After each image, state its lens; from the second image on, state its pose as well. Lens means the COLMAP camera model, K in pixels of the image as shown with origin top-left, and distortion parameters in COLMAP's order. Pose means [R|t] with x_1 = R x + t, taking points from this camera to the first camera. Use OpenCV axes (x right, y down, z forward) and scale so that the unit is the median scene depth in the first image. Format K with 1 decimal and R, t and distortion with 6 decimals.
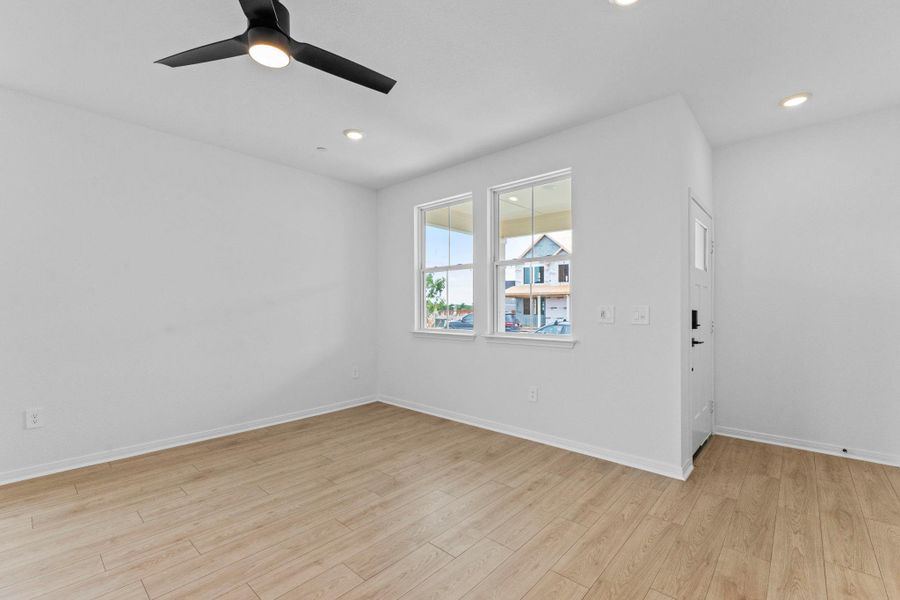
lens RADIAL K [[387.1, 0, 450.0], [0, 387.1, 300.0], [0, 0, 1]] dist [0.000572, -0.000123]
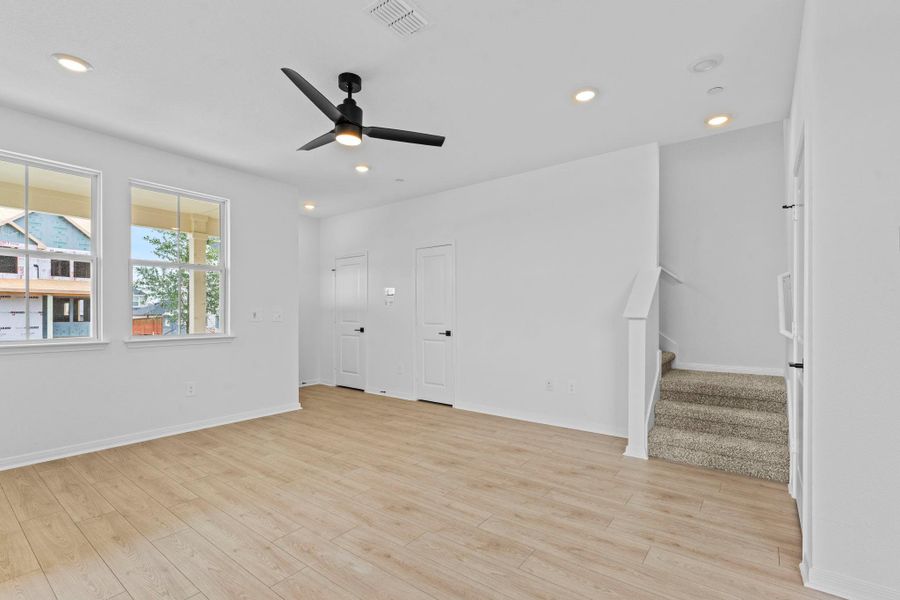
lens RADIAL K [[409.1, 0, 454.7], [0, 409.1, 312.9], [0, 0, 1]] dist [0.000880, -0.000089]
pose [[-0.082510, -0.001086, 0.996590, -1.380772], [-0.020530, 0.999789, -0.000610, 0.018147], [-0.996379, -0.020510, -0.082515, 0.494326]]
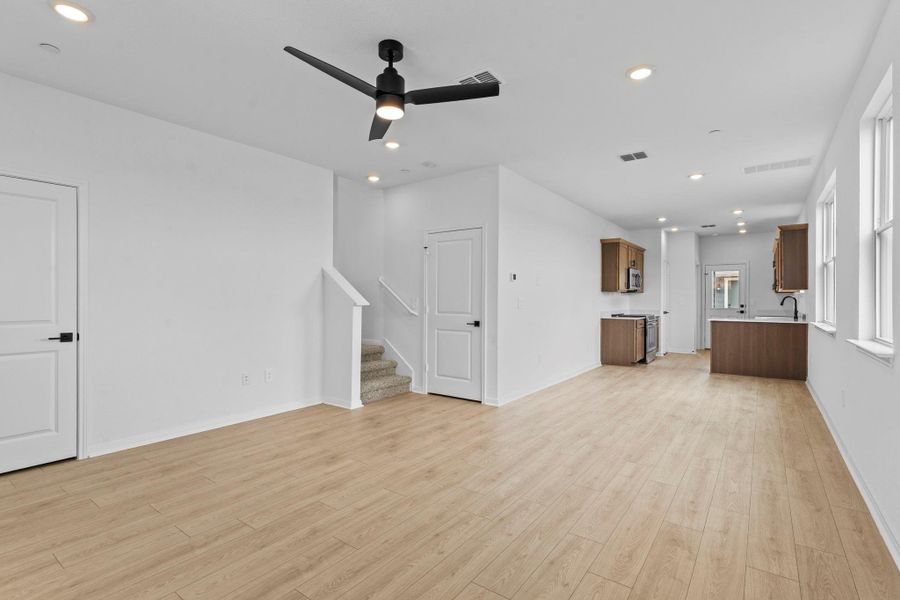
lens RADIAL K [[430.1, 0, 450.0], [0, 430.1, 300.0], [0, 0, 1]] dist [-0.000147, -0.000107]
pose [[-0.995064, -0.000762, -0.099230, -0.349961], [0.001331, 0.999778, -0.021027, 0.038593], [0.099224, -0.021055, -0.994842, 1.693823]]
